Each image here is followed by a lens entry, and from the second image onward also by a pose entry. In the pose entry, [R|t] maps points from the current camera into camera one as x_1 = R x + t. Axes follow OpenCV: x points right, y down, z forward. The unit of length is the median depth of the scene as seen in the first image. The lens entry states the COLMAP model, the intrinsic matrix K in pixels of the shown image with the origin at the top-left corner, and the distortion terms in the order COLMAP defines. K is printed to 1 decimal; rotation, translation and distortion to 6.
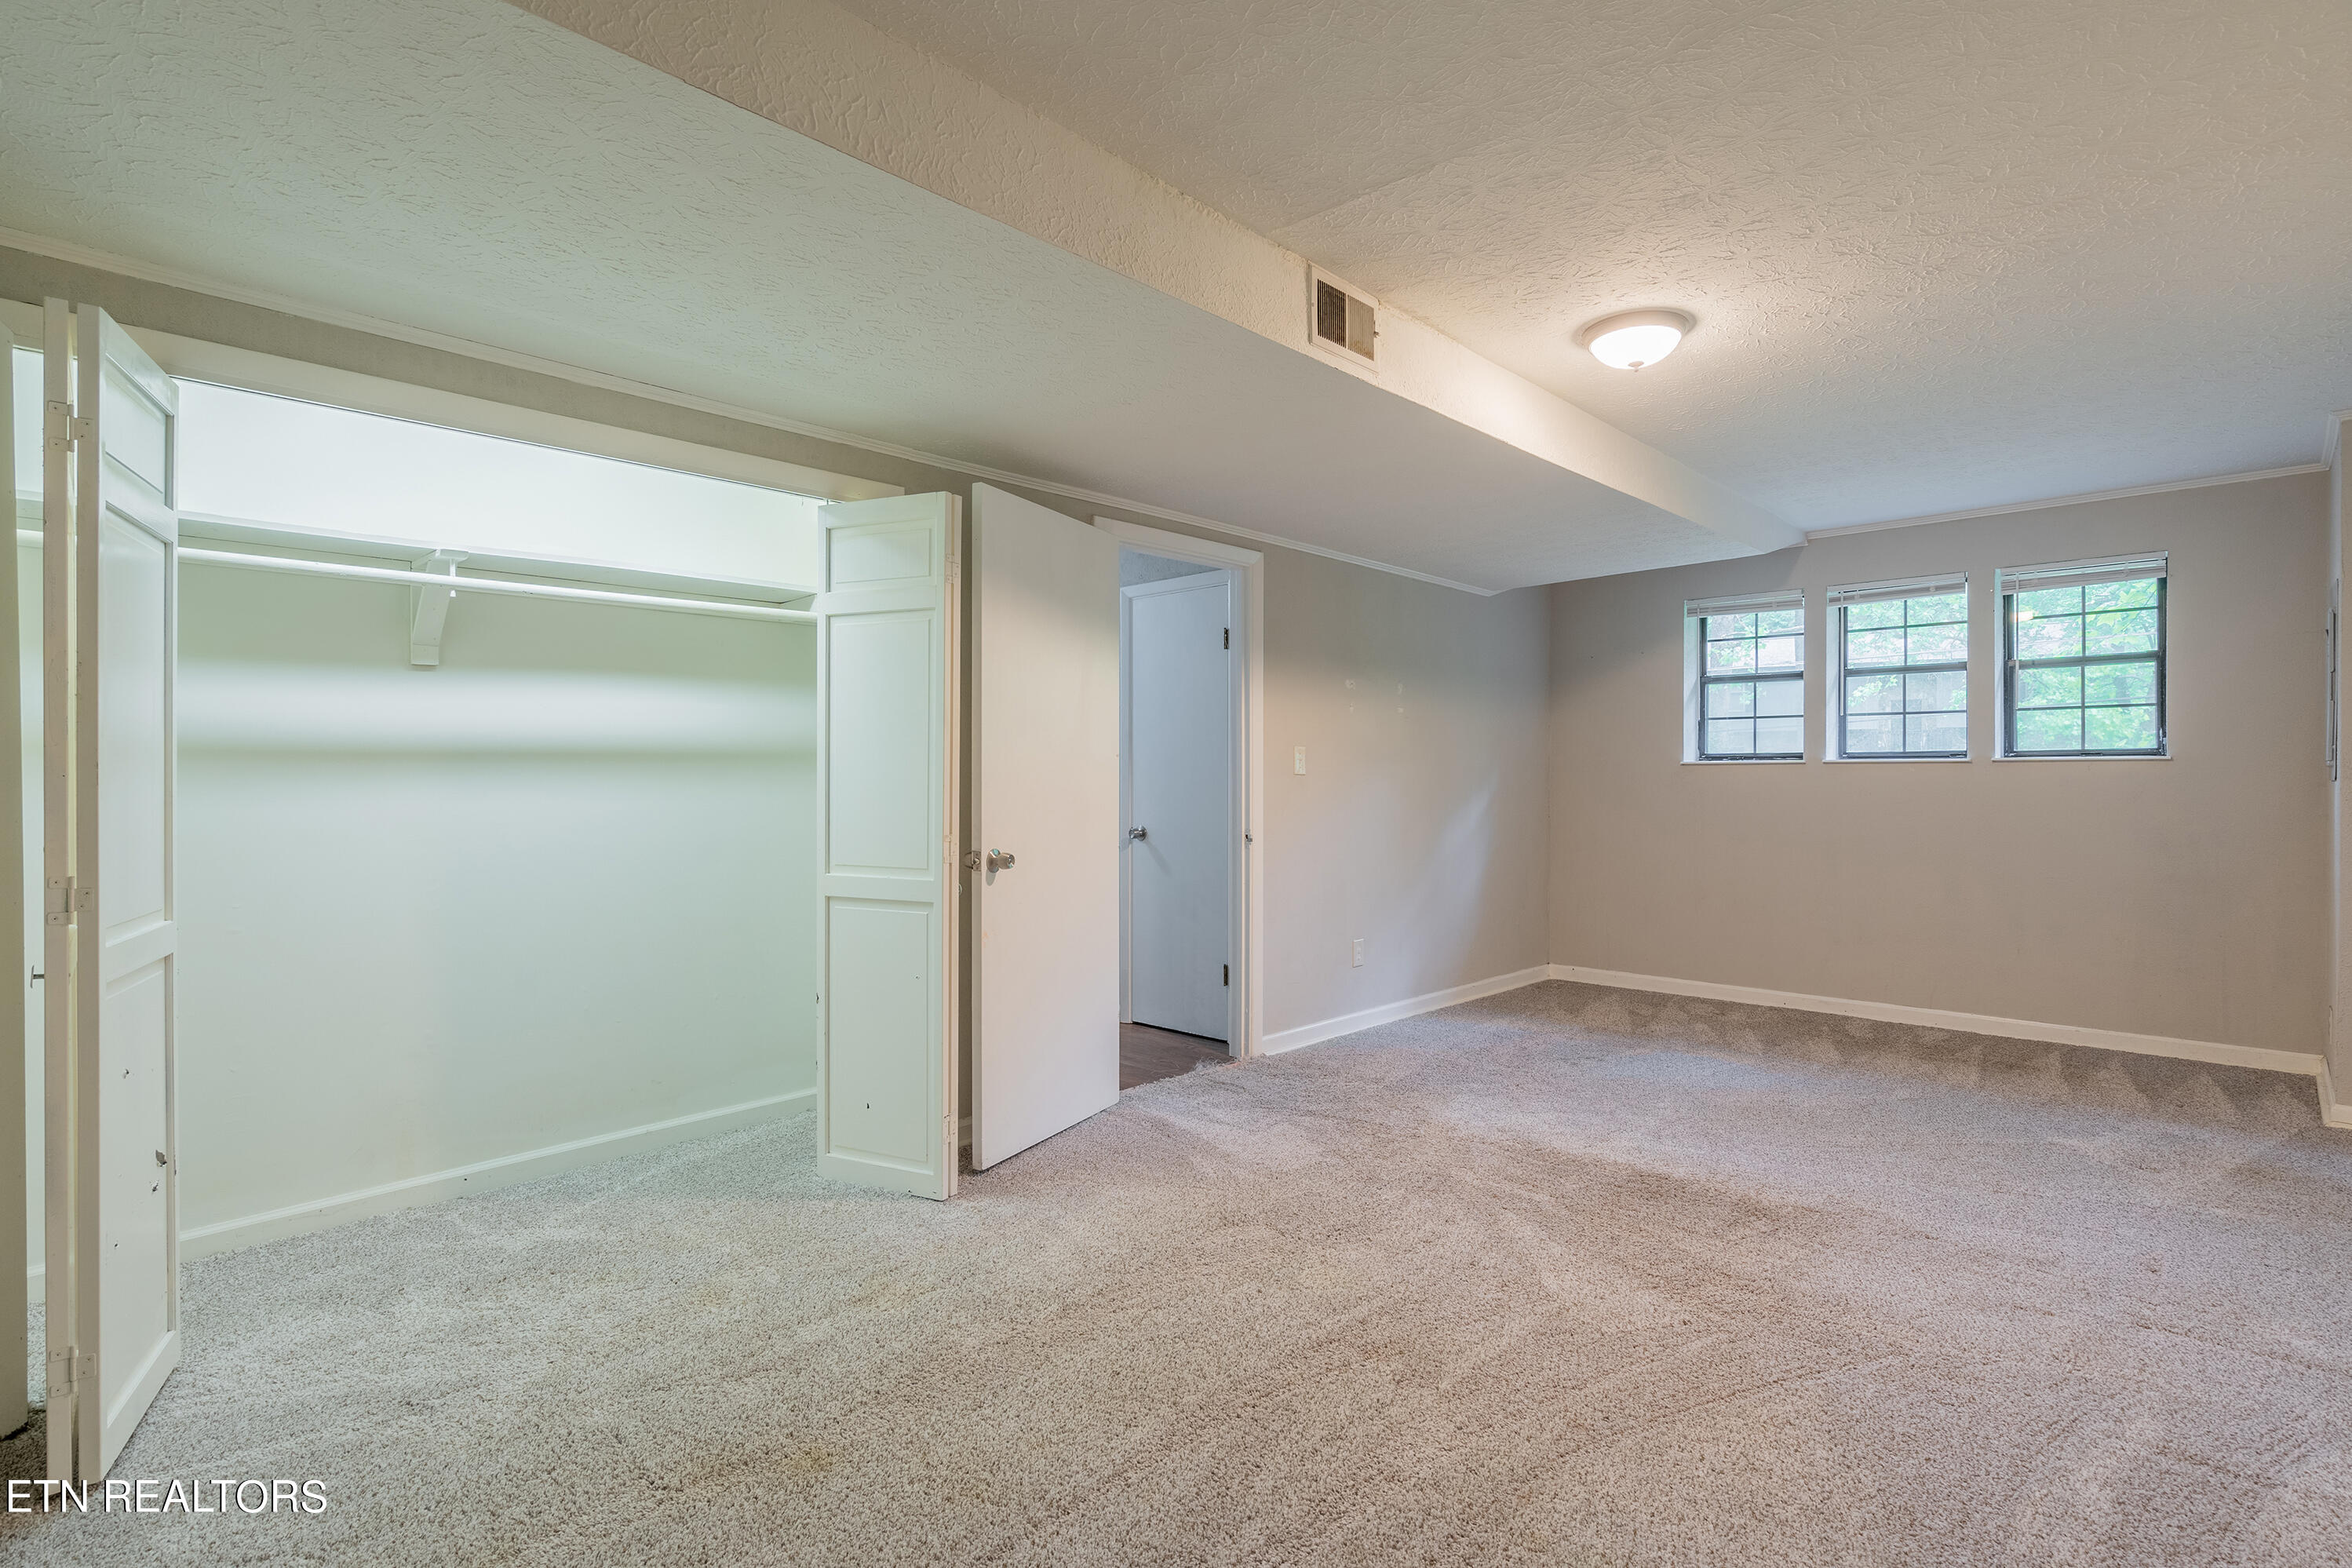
lens RADIAL K [[1082.3, 0, 1176.0], [0, 1082.3, 784.0], [0, 0, 1]] dist [0.000005, 0.000052]
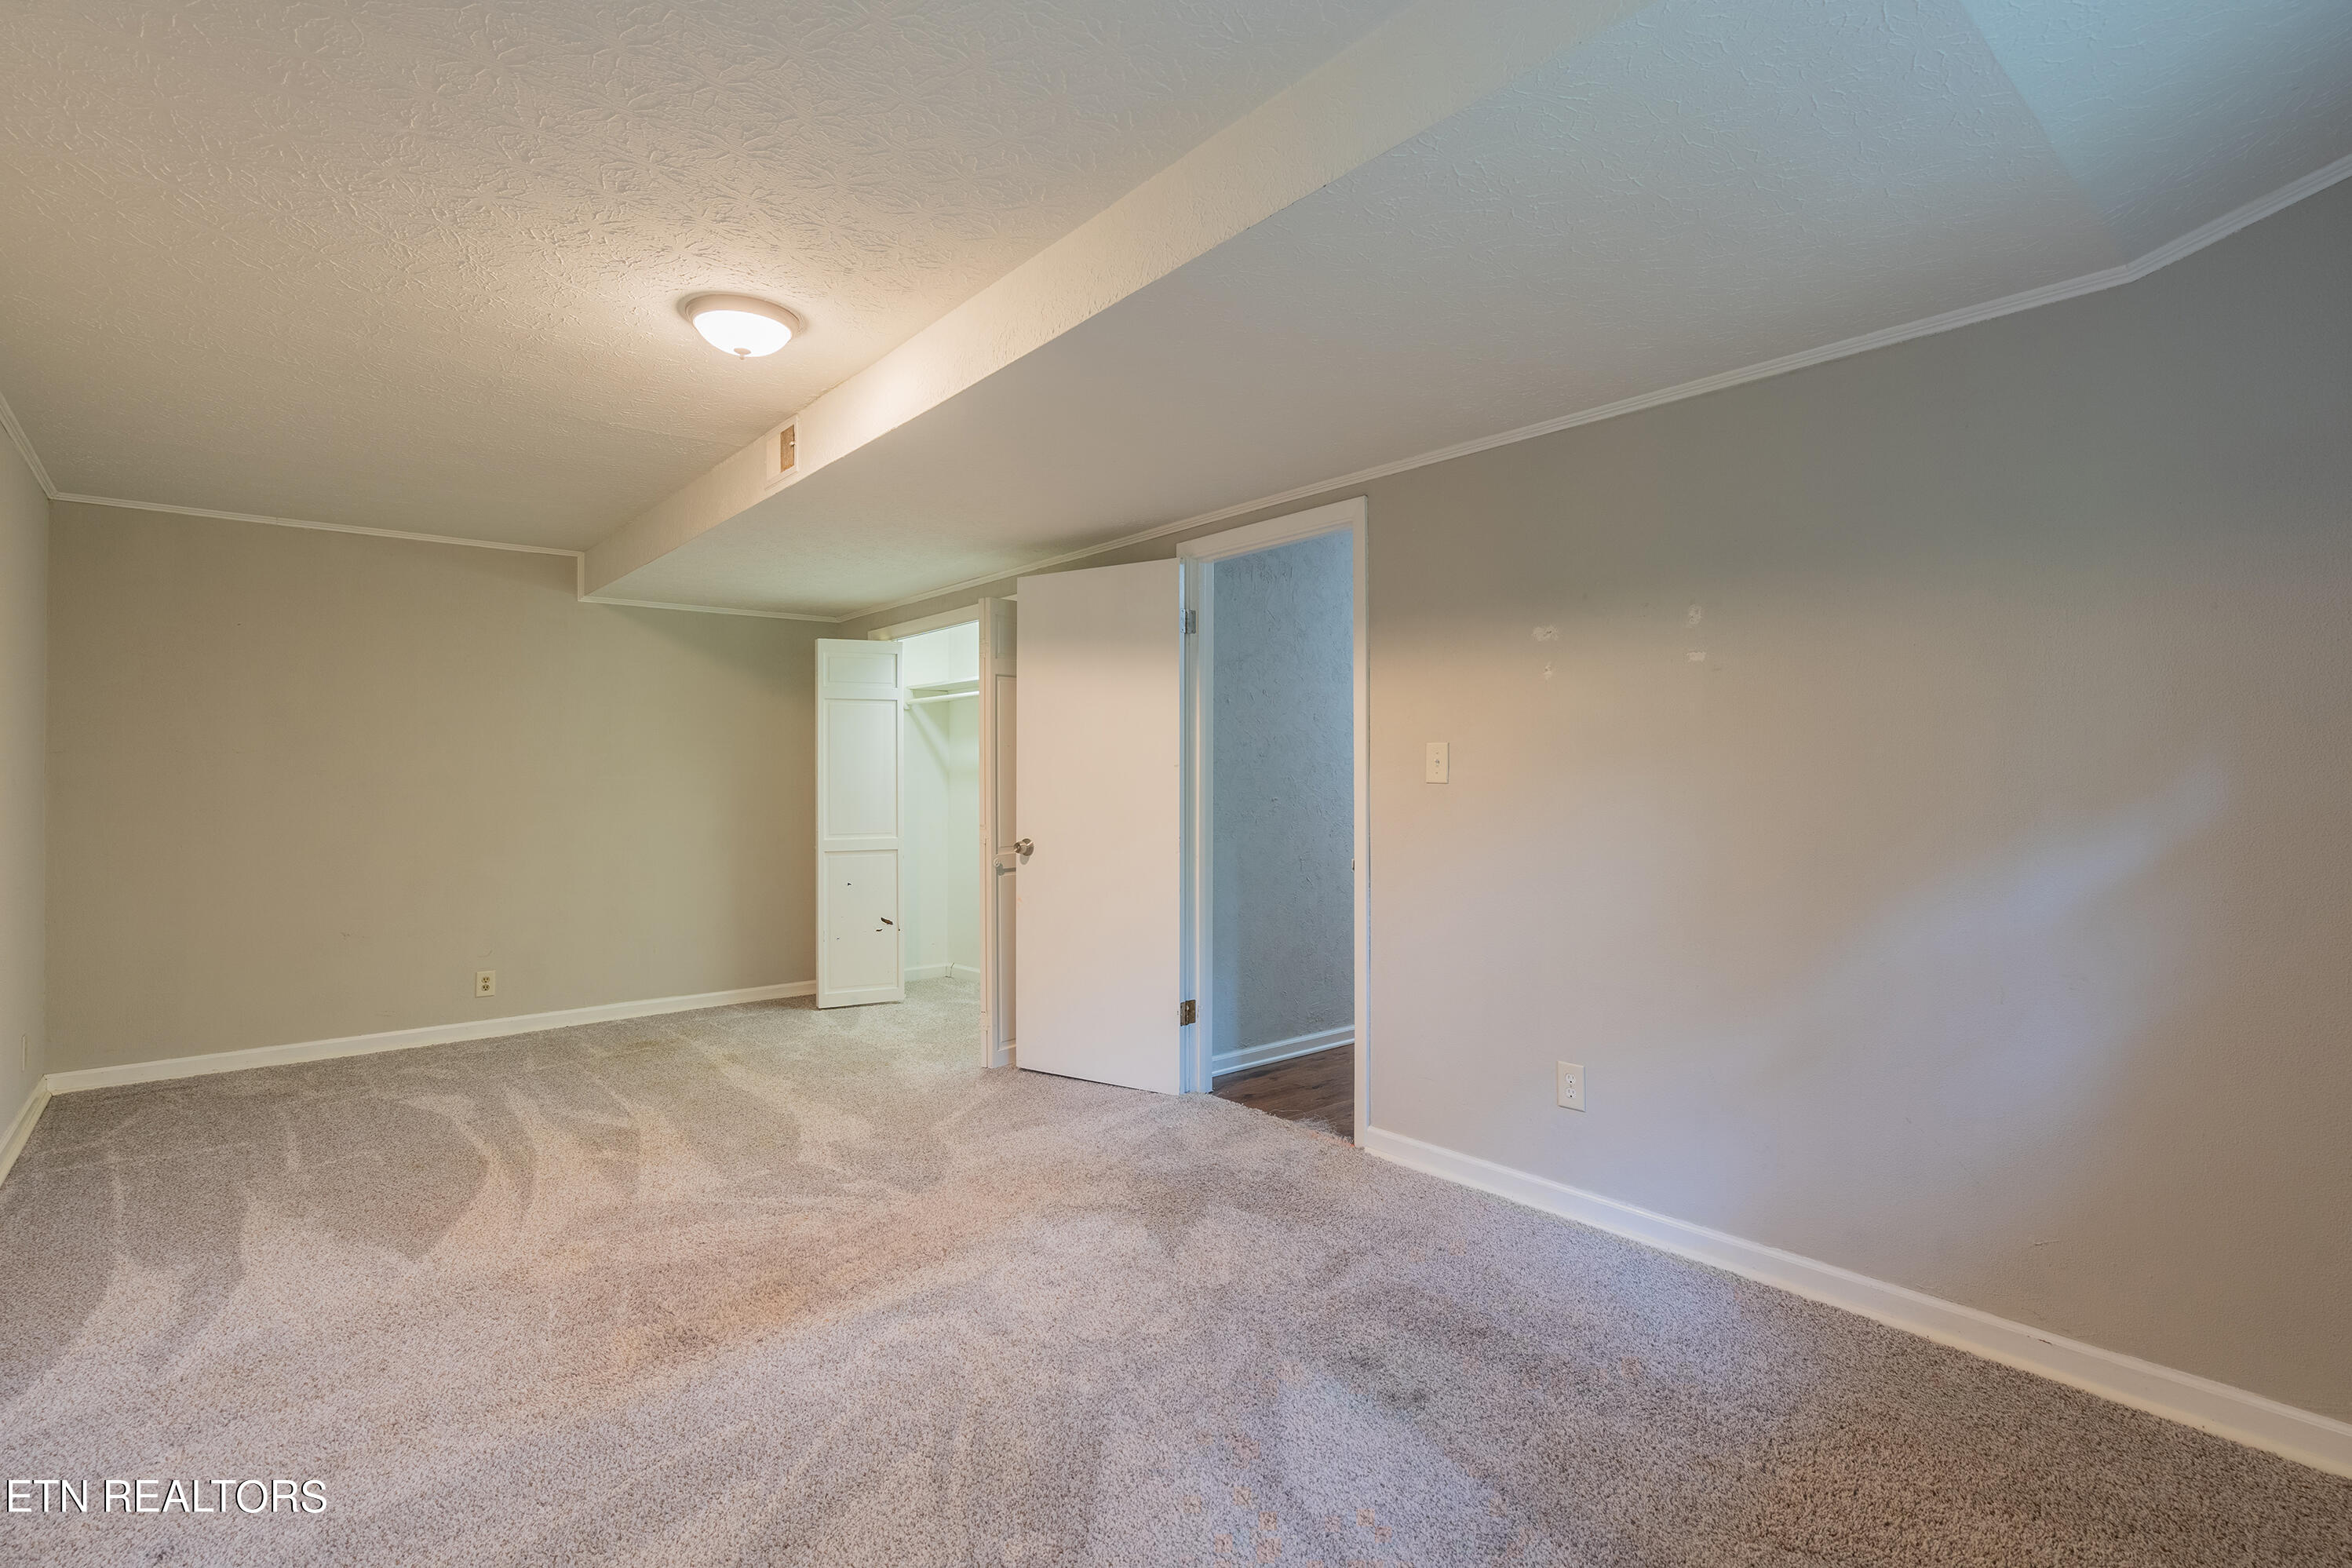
lens RADIAL K [[1073.0, 0, 1176.0], [0, 1073.0, 784.0], [0, 0, 1]] dist [-0.000118, -0.000011]
pose [[-0.060558, 0.004032, -0.998157, 1.025811], [-0.000154, 0.999992, 0.004049, -0.014496], [0.998165, 0.000399, -0.060557, 1.105018]]
